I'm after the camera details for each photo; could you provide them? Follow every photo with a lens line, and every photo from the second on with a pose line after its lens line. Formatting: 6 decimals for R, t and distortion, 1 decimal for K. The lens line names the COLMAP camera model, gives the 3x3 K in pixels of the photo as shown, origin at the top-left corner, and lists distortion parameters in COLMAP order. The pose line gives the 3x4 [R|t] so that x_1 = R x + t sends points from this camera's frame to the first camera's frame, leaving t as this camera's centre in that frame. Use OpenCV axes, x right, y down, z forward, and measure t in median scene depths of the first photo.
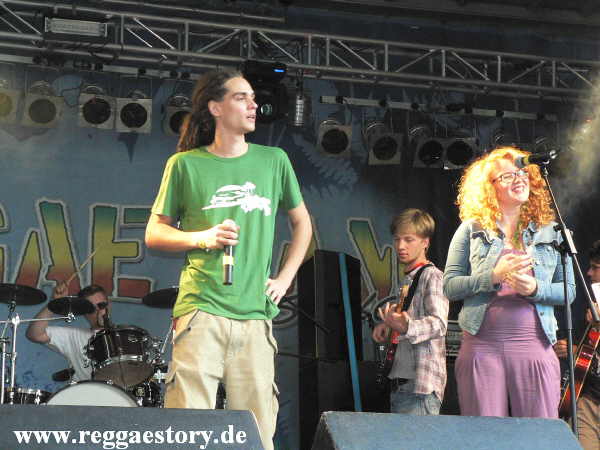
lens RADIAL K [[1488.9, 0, 284.0], [0, 1488.9, 215.0], [0, 0, 1]] dist [0.283463, 0.000000]
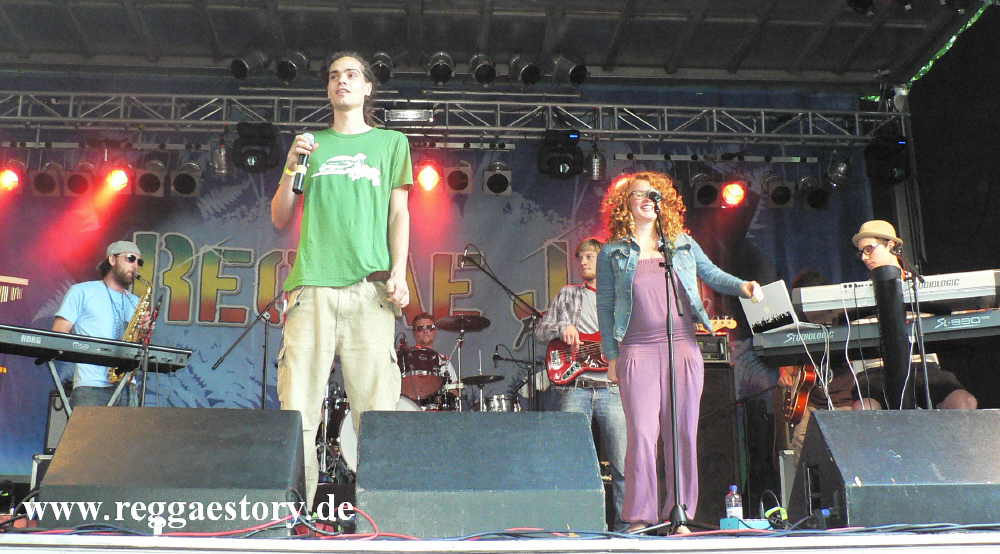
lens RADIAL K [[1175.9, 0, 494.7], [0, 1175.9, 244.0], [0, 0, 1]] dist [-0.082079, 0.000000]
pose [[0.974180, -0.055353, -0.218883, 0.138694], [0.051787, 0.998416, -0.022000, 0.009698], [0.219754, 0.010097, 0.975503, 0.041914]]
